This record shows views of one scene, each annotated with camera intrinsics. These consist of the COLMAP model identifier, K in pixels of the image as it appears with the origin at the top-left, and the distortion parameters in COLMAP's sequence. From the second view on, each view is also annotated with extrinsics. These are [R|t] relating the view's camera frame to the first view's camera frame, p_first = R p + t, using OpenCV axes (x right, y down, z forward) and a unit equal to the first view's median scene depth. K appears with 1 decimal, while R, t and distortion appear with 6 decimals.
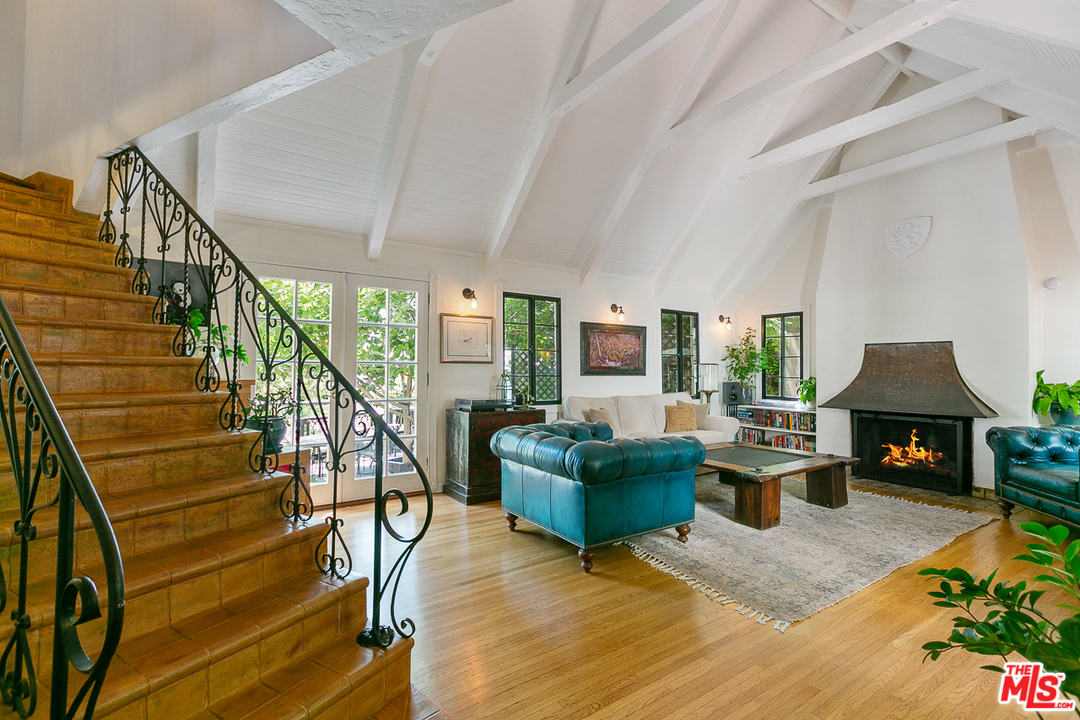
lens RADIAL K [[487.8, 0, 540.4], [0, 487.8, 360.6], [0, 0, 1]] dist [0.000837, 0.000292]
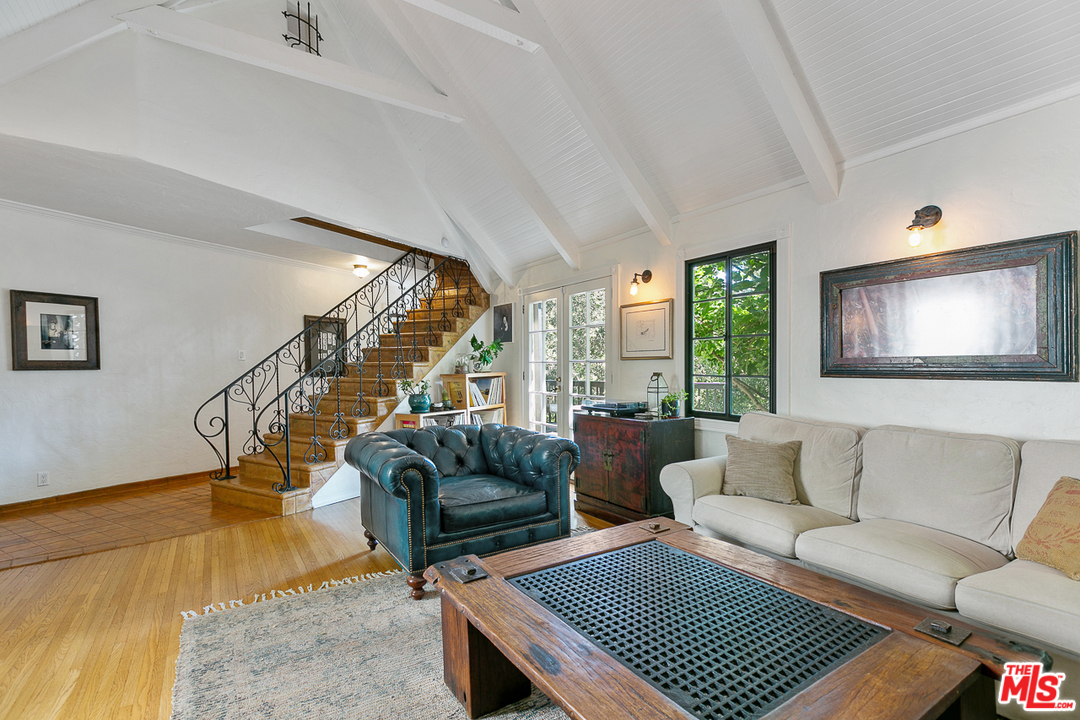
lens RADIAL K [[487.8, 0, 537.2], [0, 487.8, 366.4], [0, 0, 1]] dist [0.000837, 0.000292]
pose [[-0.025048, -0.000537, -0.999686, 0.703048], [0.030320, 0.999539, -0.001296, 0.014092], [0.999226, -0.030343, -0.025020, 0.821456]]
